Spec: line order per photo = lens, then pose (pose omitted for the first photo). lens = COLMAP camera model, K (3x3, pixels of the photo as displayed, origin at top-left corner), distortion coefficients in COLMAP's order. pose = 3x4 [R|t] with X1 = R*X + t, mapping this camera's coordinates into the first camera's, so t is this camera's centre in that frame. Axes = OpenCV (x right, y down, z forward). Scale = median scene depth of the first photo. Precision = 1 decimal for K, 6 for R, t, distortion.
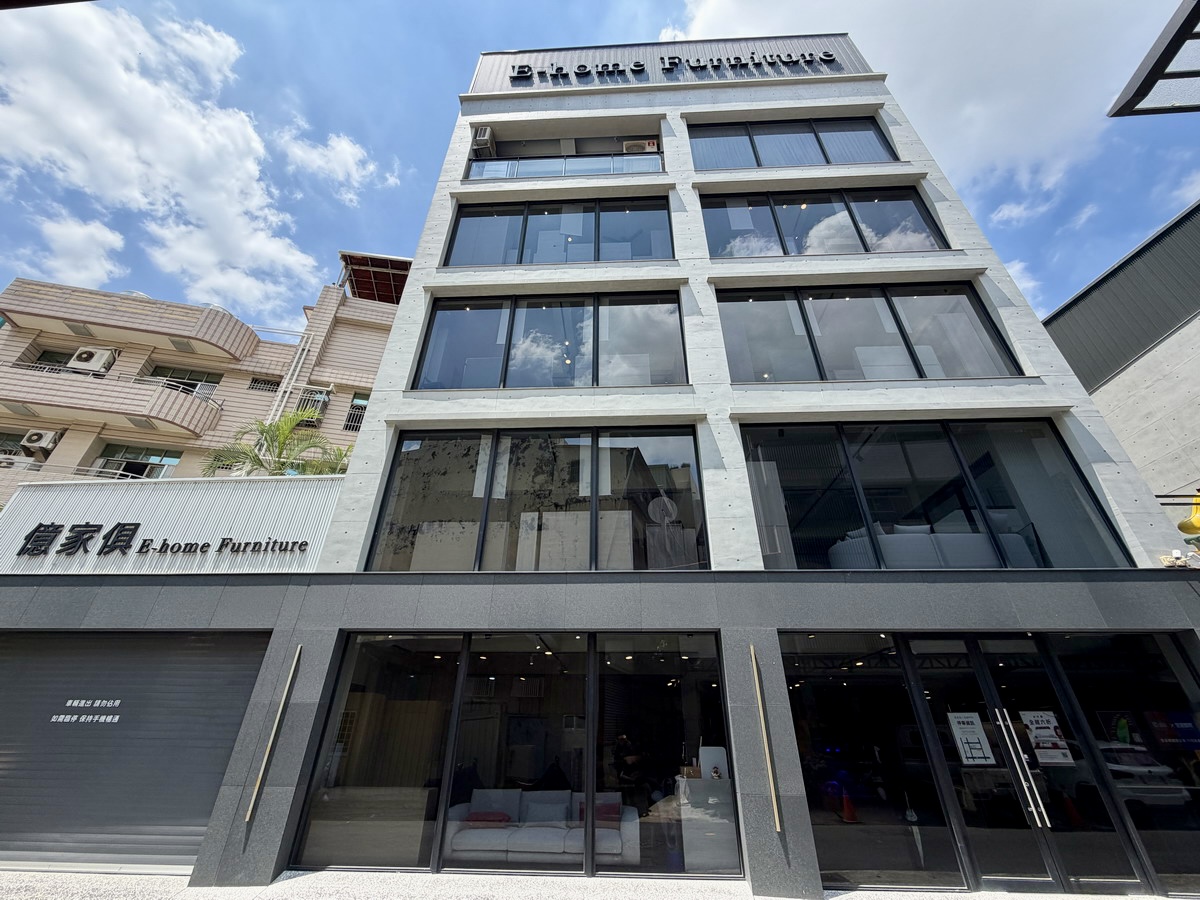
lens RADIAL K [[480.9, 0, 600.0], [0, 480.9, 450.0], [0, 0, 1]] dist [-0.001542, 0.000315]
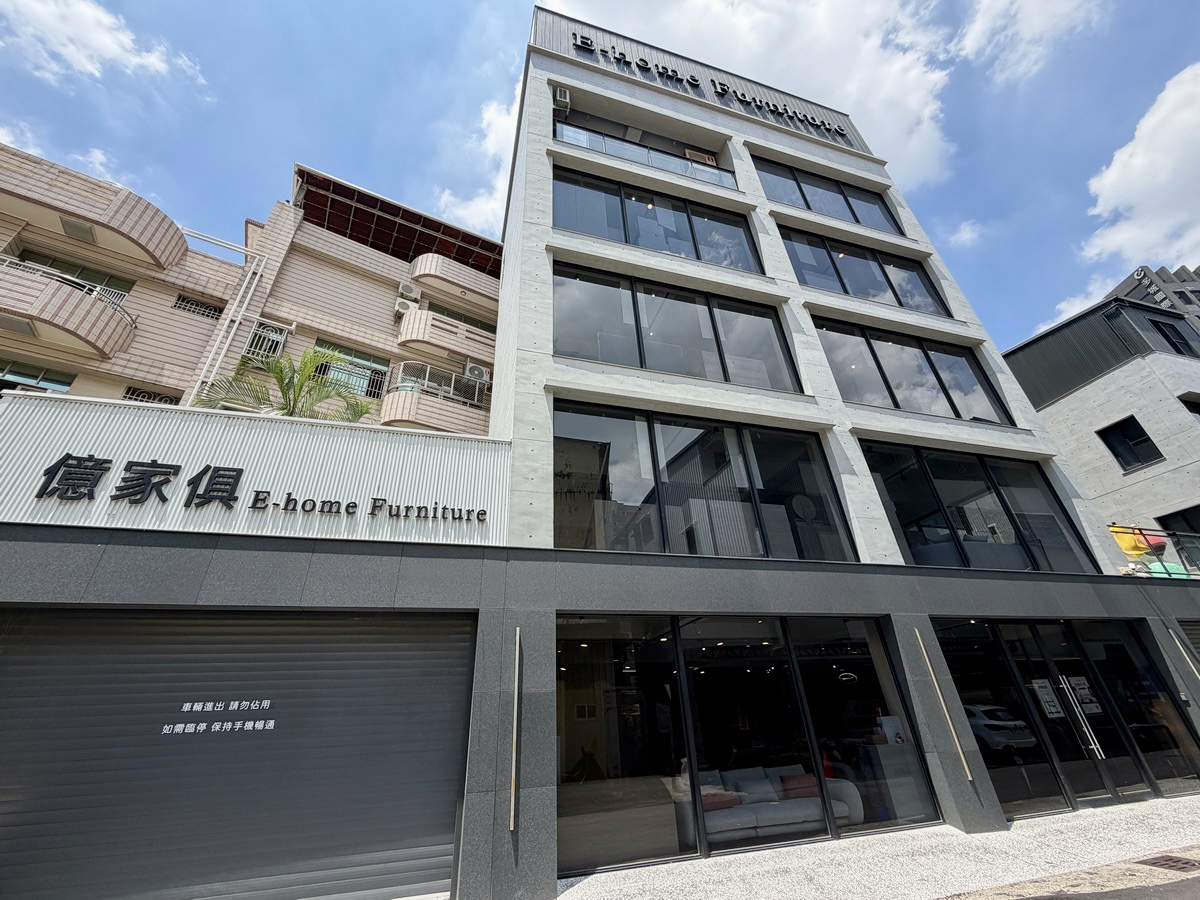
lens RADIAL K [[480.9, 0, 600.0], [0, 480.9, 450.0], [0, 0, 1]] dist [-0.001542, 0.000315]
pose [[0.943504, 0.117049, 0.309999, -0.668283], [-0.118515, 0.992851, -0.014169, 0.067150], [-0.309441, -0.023371, 0.950631, 0.109407]]
